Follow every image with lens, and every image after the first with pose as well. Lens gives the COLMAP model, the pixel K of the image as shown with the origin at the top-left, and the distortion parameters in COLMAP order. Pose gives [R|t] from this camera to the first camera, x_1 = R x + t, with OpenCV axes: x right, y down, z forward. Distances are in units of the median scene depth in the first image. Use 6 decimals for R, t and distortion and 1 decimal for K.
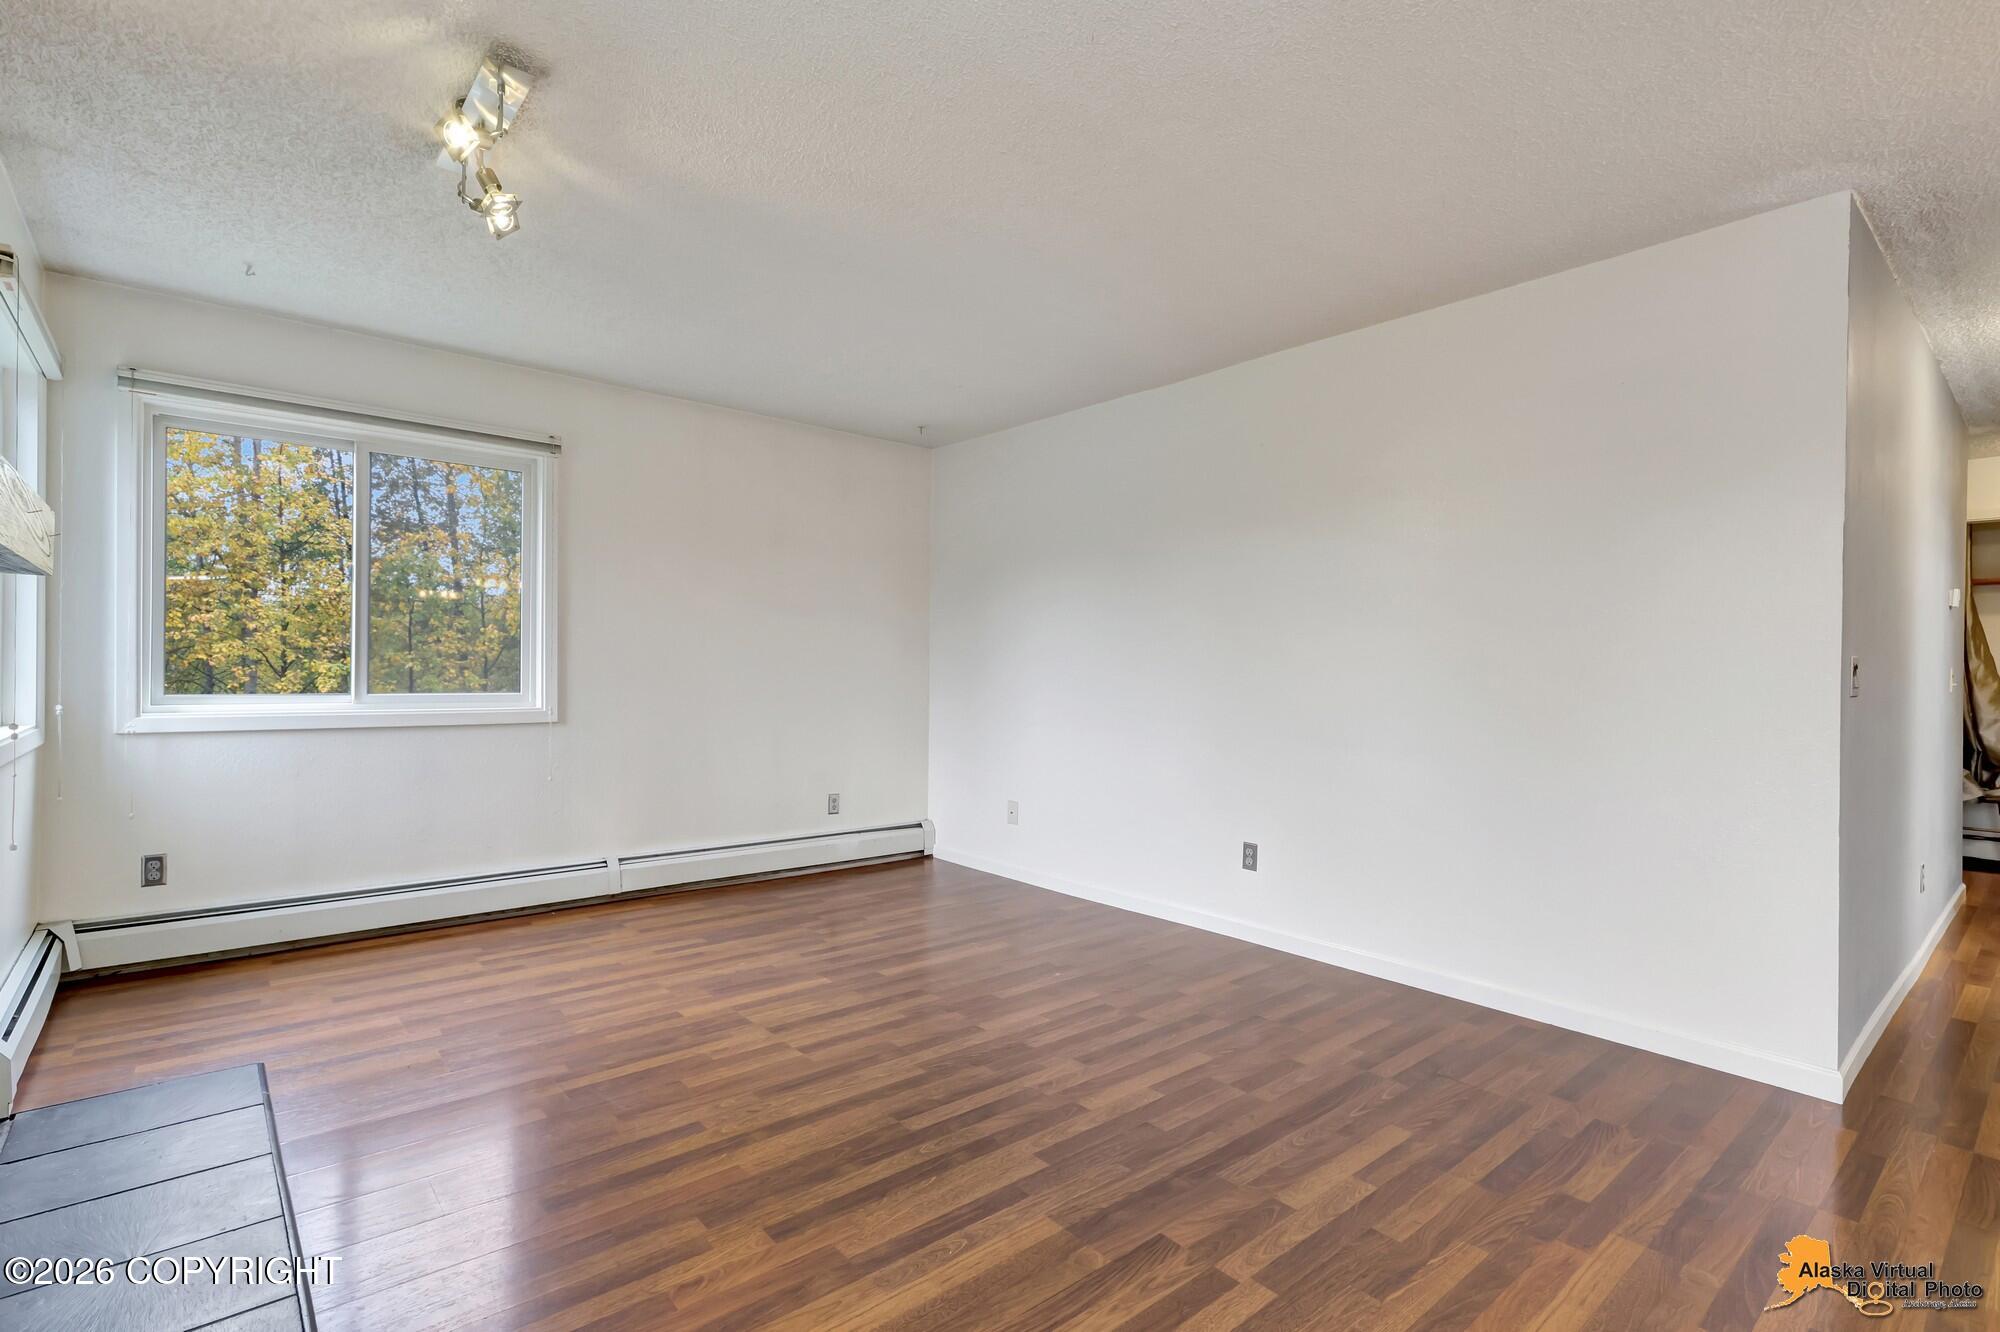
lens RADIAL K [[935.6, 0, 987.8], [0, 935.6, 671.9], [0, 0, 1]] dist [0.001836, -0.000124]
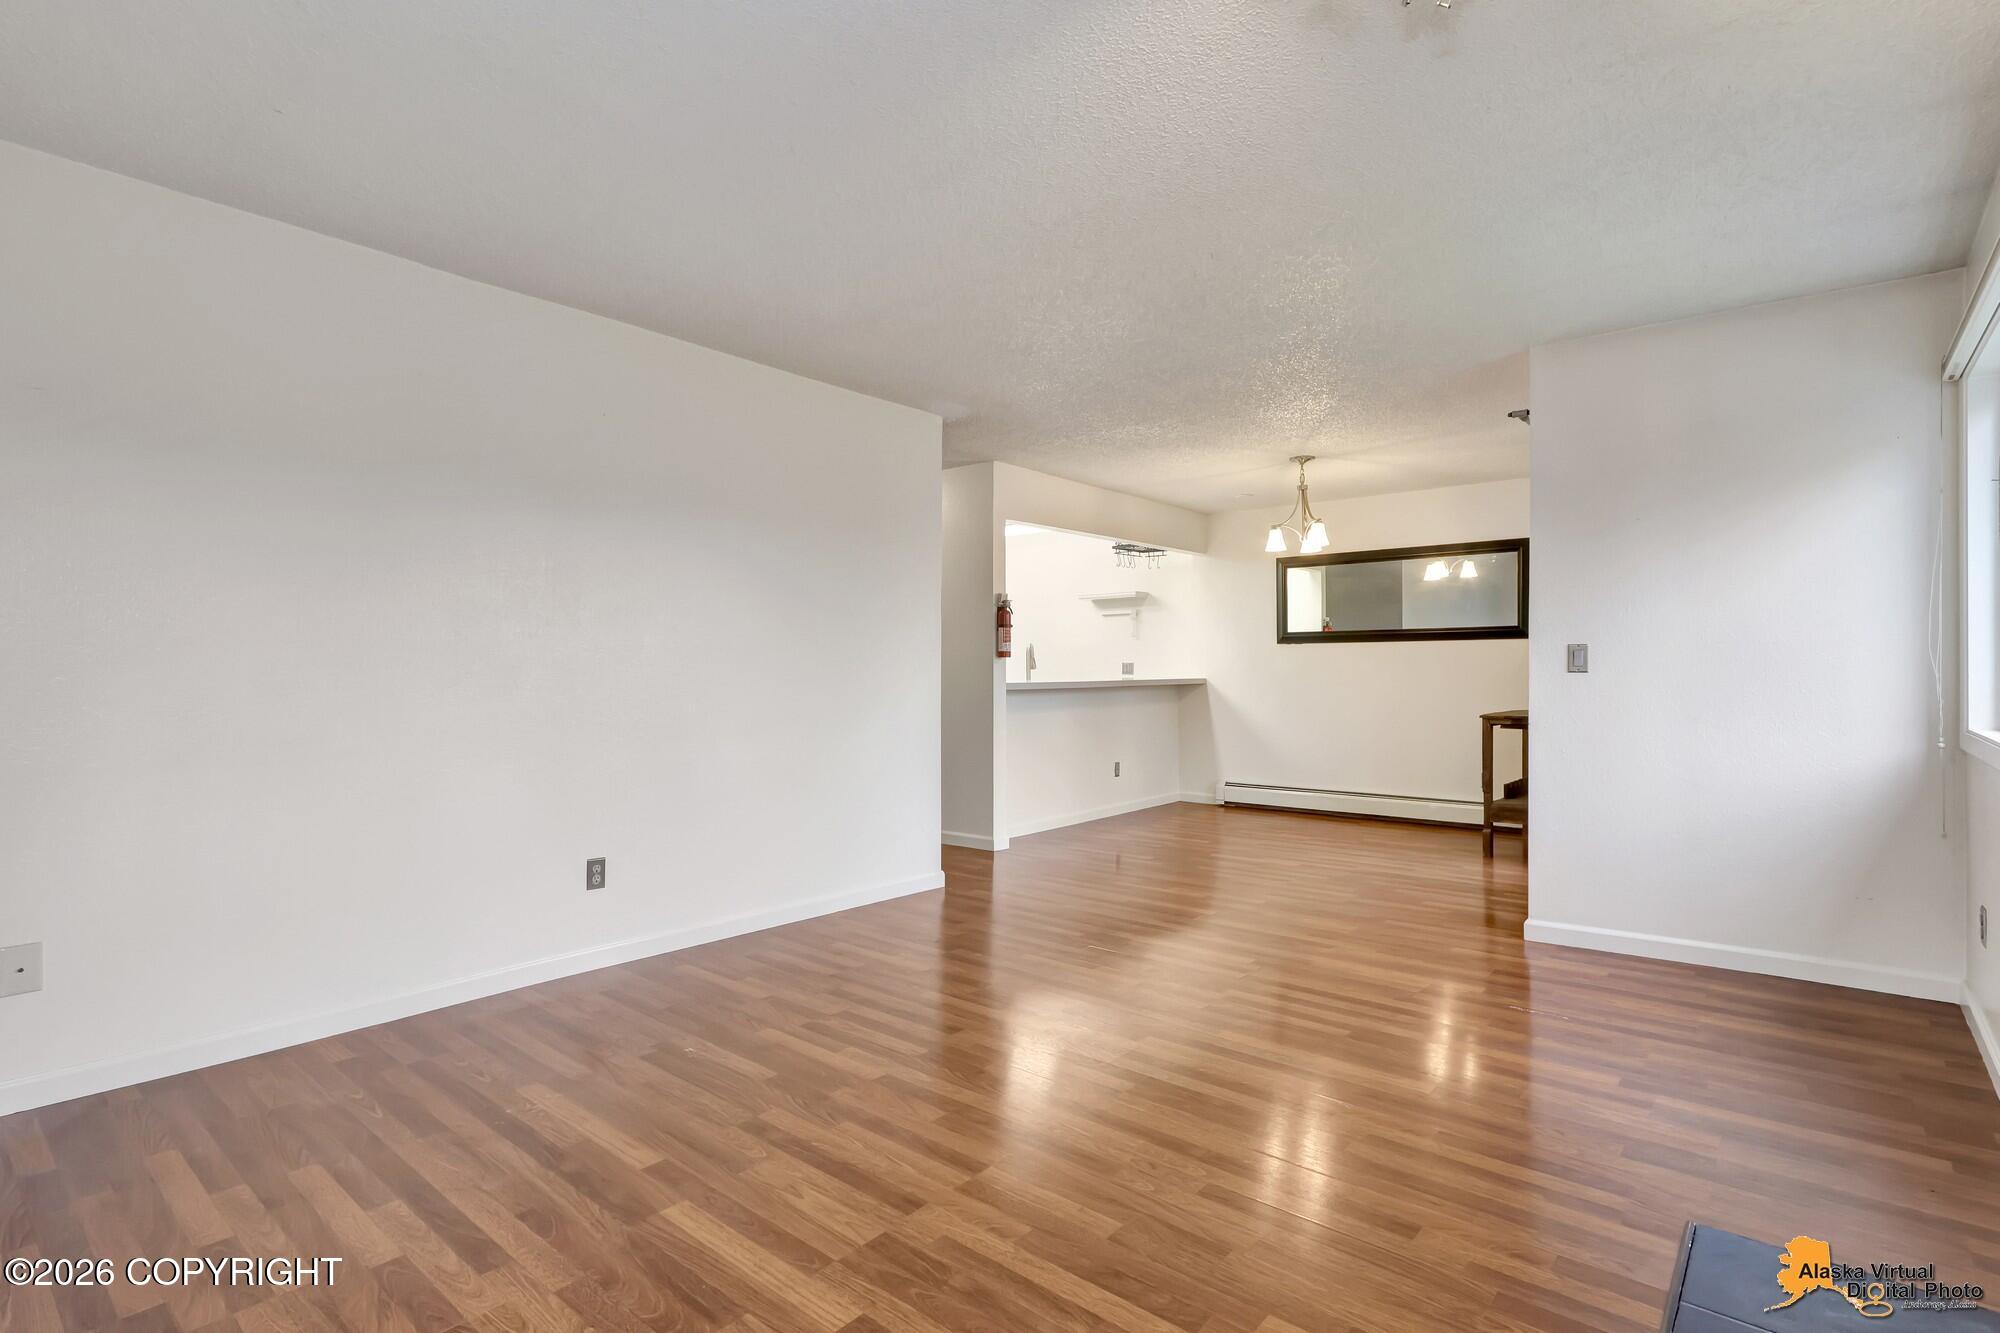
lens RADIAL K [[927.4, 0, 1000.0], [0, 927.4, 666.5], [0, 0, 1]] dist [0.020958, -0.000006]
pose [[-0.145094, -0.008065, 0.989385, -0.761163], [-0.001407, 0.999967, 0.007945, -0.008735], [-0.989417, -0.000239, -0.145101, 0.876702]]
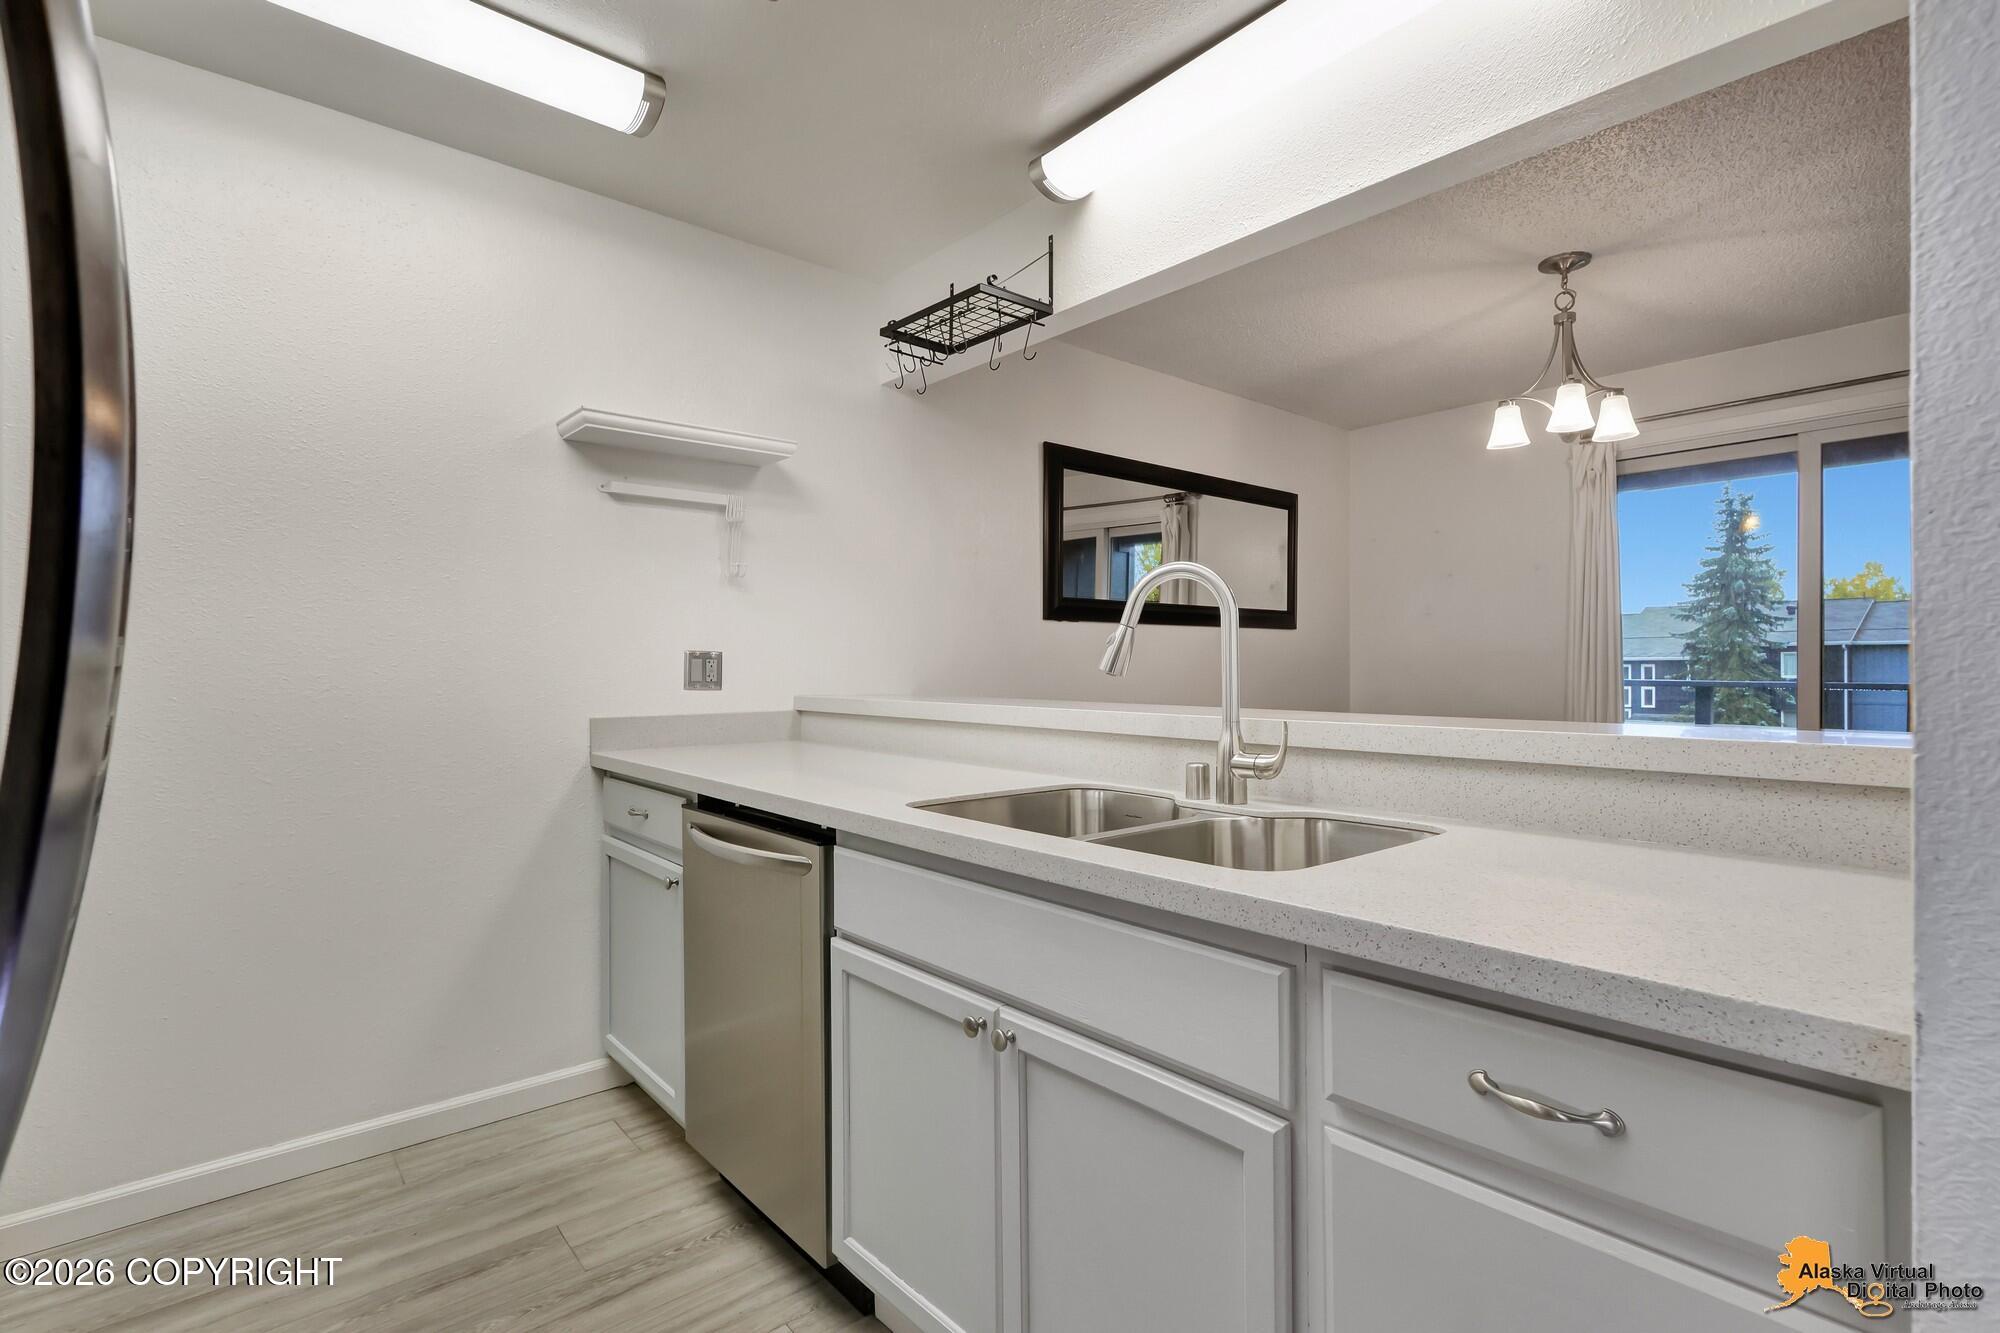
lens RADIAL K [[935.6, 0, 987.8], [0, 935.6, 672.4], [0, 0, 1]] dist [0.001836, -0.000124]
pose [[-0.999973, -0.005862, 0.004370, 1.395952], [-0.005862, 0.999983, -0.000054, 0.015771], [-0.004369, -0.000080, -0.999990, 0.974165]]
